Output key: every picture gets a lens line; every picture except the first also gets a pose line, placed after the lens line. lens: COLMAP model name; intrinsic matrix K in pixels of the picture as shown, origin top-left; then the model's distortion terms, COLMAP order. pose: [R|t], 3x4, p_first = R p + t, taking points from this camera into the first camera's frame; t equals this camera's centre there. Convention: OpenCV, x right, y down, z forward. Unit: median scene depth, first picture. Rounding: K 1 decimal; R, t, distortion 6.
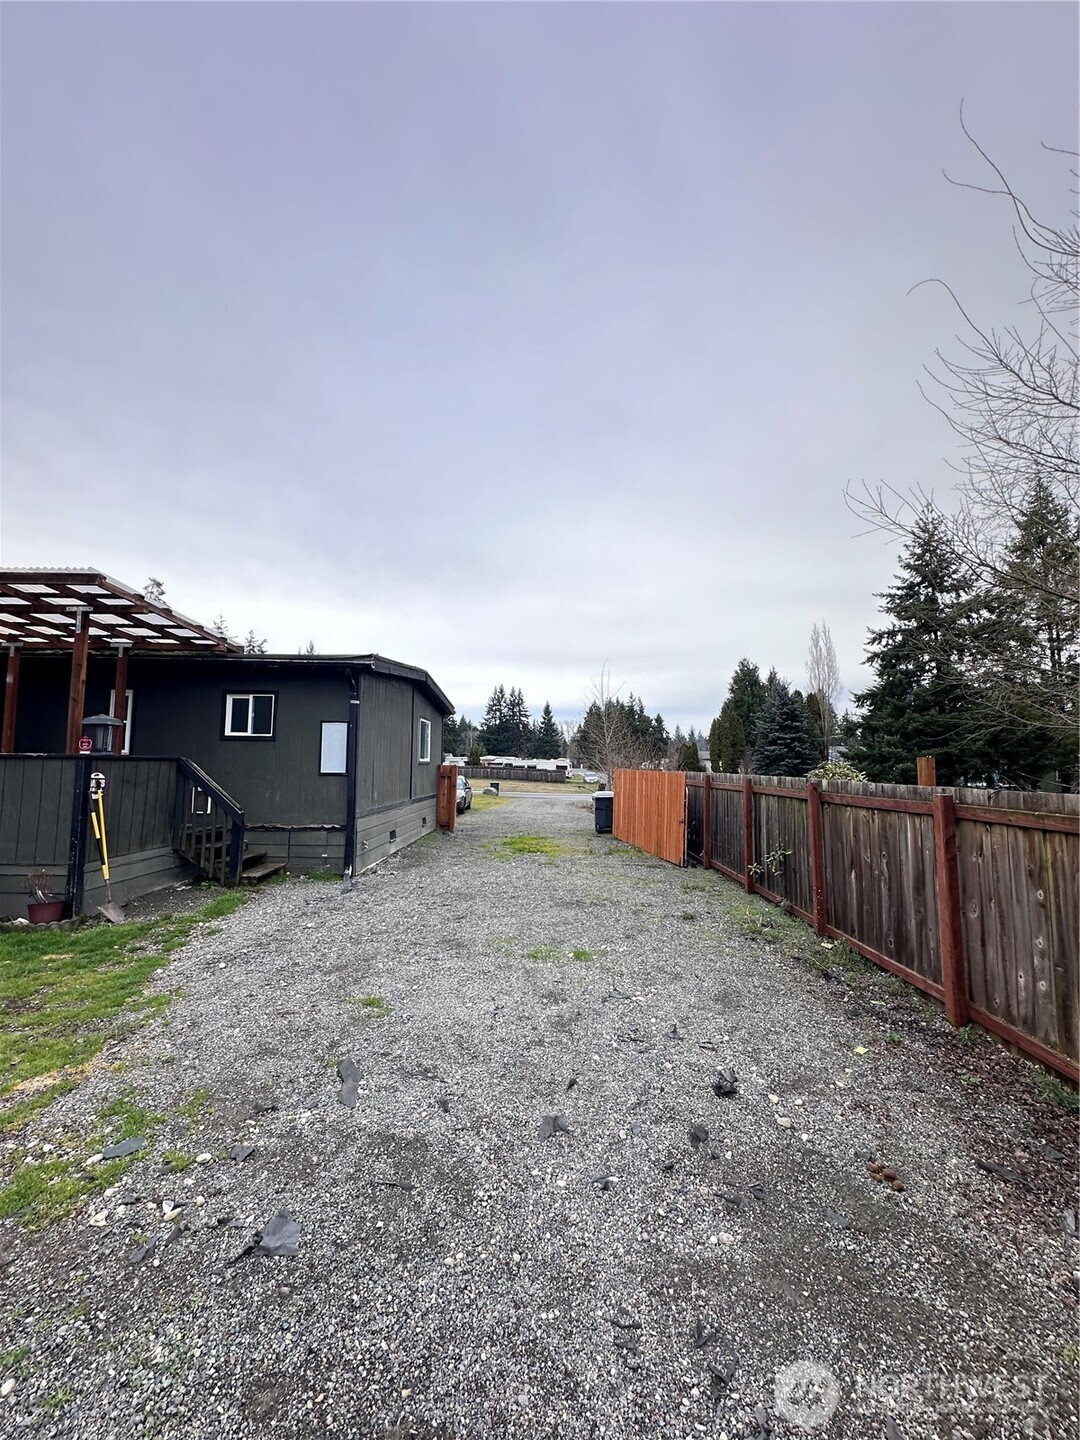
lens RADIAL K [[583.6, 0, 535.2], [0, 583.6, 716.4], [0, 0, 1]] dist [0.001380, 0.000172]
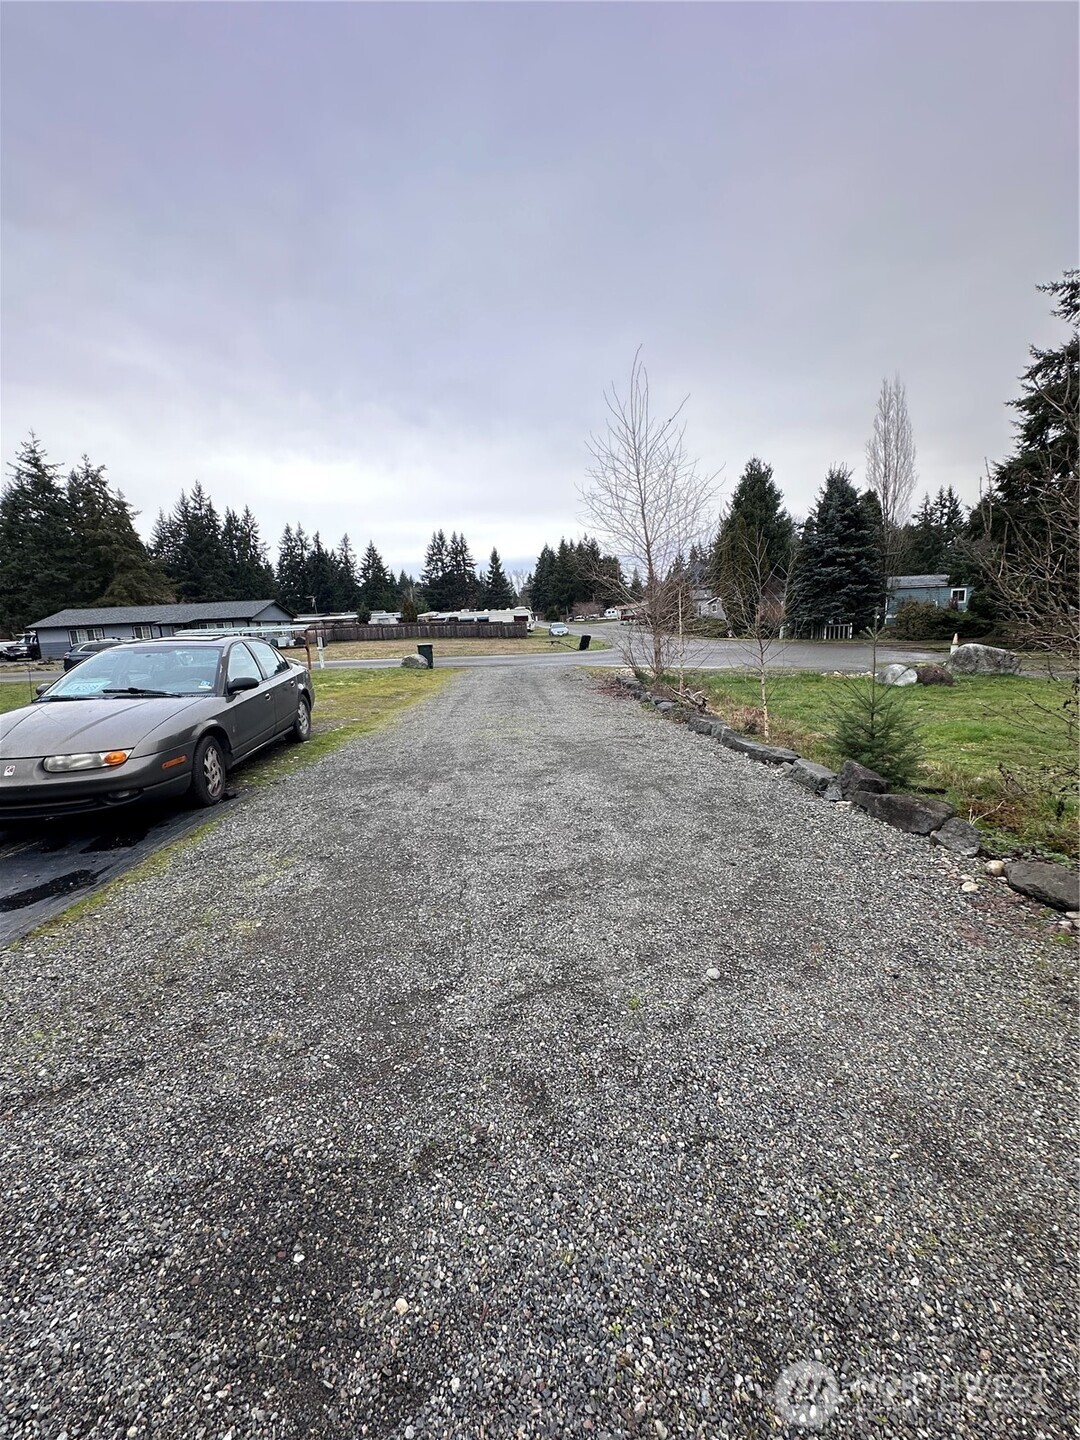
lens RADIAL K [[583.6, 0, 538.5], [0, 583.6, 719.6], [0, 0, 1]] dist [0.001380, 0.000172]
pose [[0.994286, -0.072229, 0.078598, -0.002382], [0.050255, 0.966343, 0.252300, 0.018392], [-0.094176, -0.246909, 0.964452, 0.172243]]
